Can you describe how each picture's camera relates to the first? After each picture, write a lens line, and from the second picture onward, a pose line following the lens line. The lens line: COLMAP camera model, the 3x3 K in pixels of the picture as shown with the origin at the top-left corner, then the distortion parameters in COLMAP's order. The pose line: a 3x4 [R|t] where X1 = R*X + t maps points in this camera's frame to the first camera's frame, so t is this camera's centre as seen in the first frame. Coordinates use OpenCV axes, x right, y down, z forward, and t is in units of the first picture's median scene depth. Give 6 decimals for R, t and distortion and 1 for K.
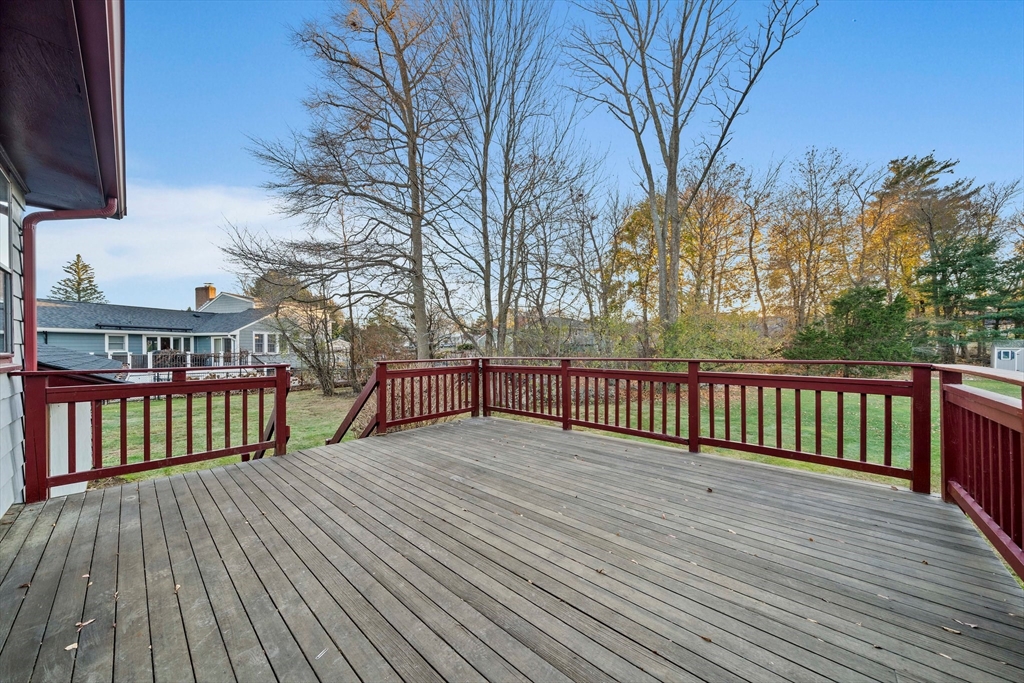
lens RADIAL K [[351.5, 0, 515.4], [0, 351.5, 339.9], [0, 0, 1]] dist [-0.002140, -0.000234]
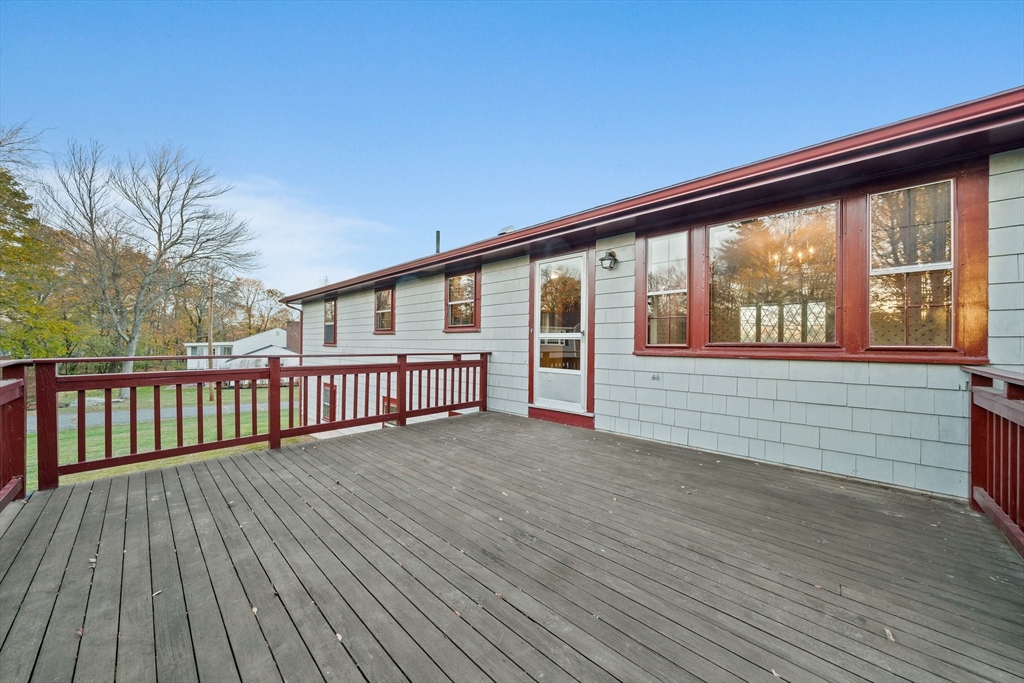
lens RADIAL K [[351.5, 0, 515.4], [0, 351.5, 339.9], [0, 0, 1]] dist [-0.002140, -0.000234]
pose [[-0.999834, 0.001584, 0.018155, -0.169246], [0.001034, 0.999542, -0.030260, 0.042585], [-0.018194, -0.030236, -0.999377, 1.797656]]
